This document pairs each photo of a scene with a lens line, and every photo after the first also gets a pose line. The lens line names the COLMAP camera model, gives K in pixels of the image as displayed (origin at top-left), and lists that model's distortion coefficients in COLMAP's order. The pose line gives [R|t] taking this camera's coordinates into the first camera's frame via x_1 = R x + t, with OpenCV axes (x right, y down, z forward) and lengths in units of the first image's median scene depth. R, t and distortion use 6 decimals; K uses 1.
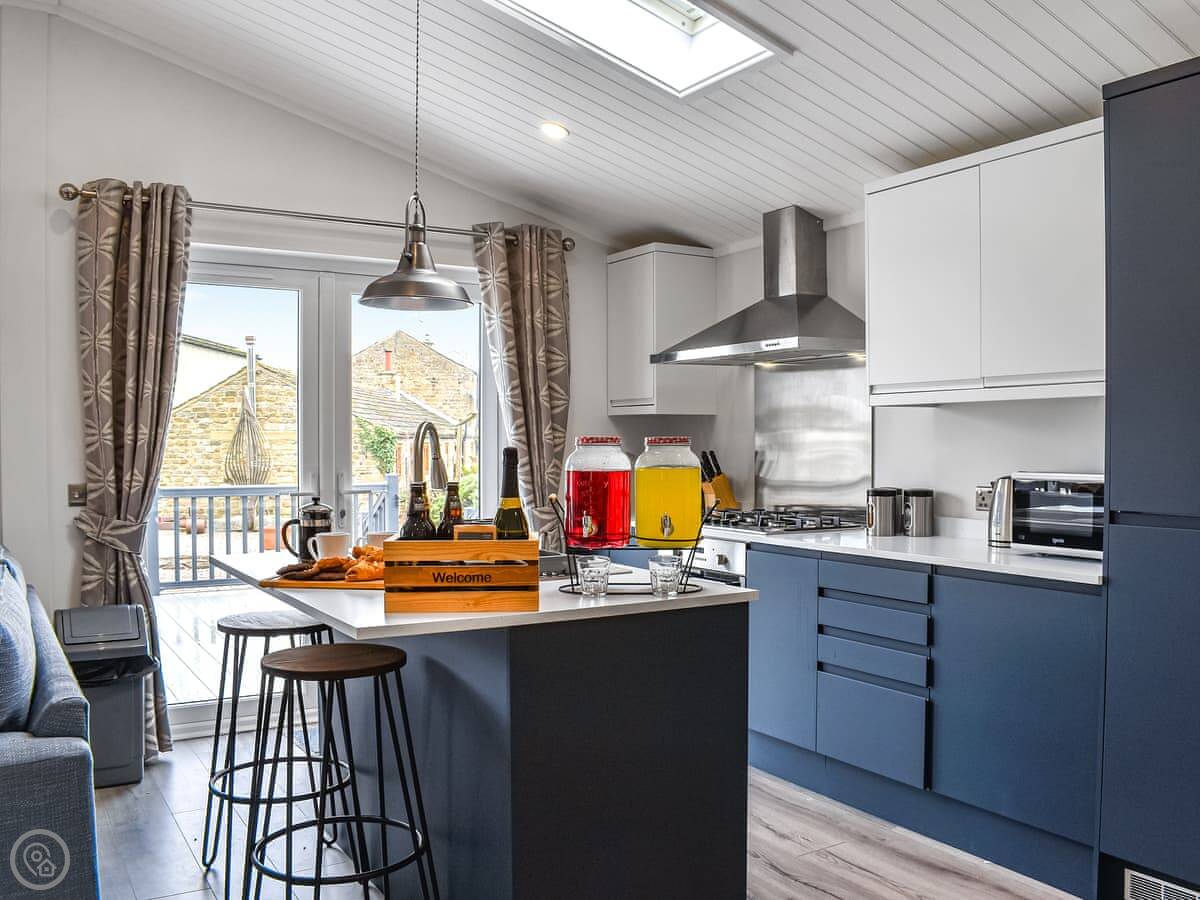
lens RADIAL K [[1078.0, 0, 601.5], [0, 1078.0, 503.8], [0, 0, 1]] dist [-0.044146, -0.000006]
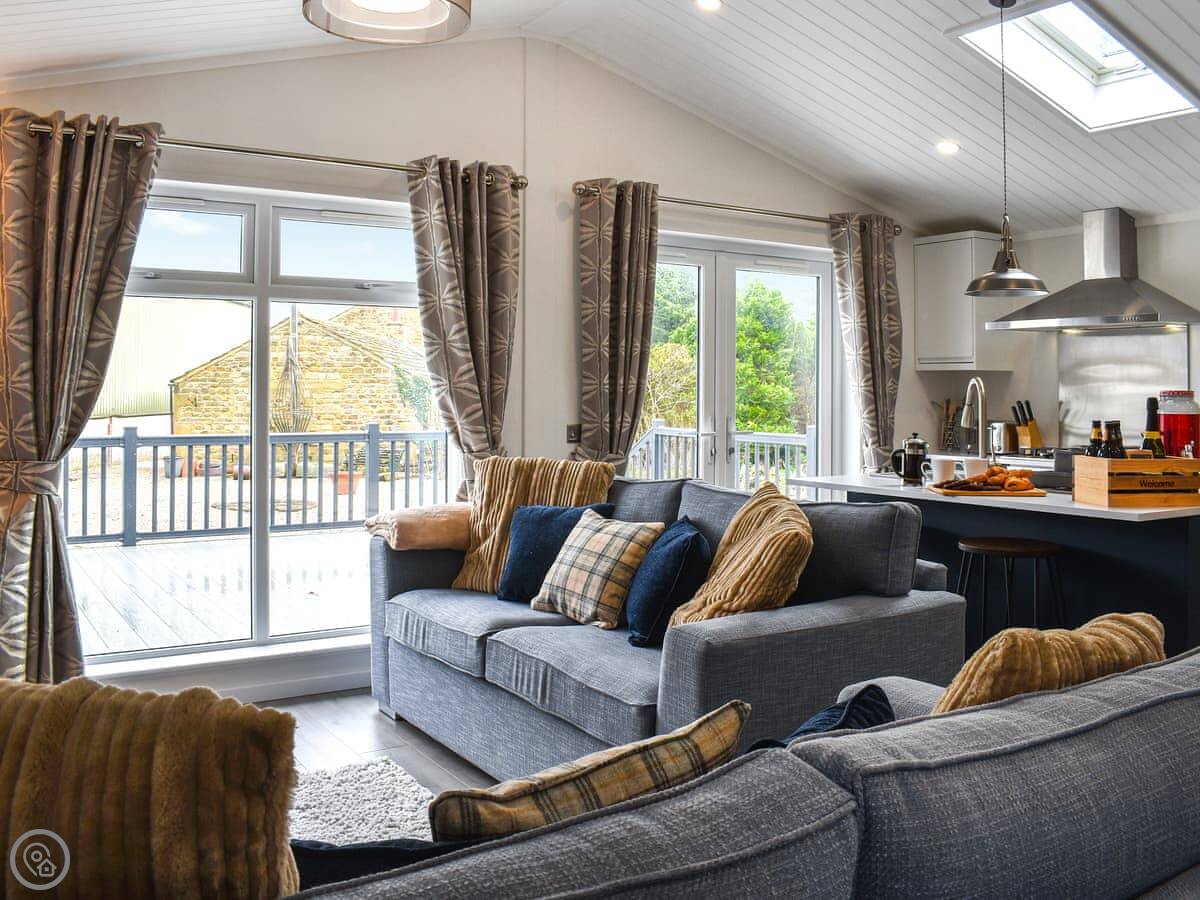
lens RADIAL K [[1077.0, 0, 597.9], [0, 1077.0, 421.0], [0, 0, 1]] dist [-0.067451, 0.000893]
pose [[0.999469, 0.003511, 0.032385, -0.423471], [-0.002523, 0.999532, -0.030487, 0.012526], [-0.032477, 0.030389, 0.999010, -0.197174]]
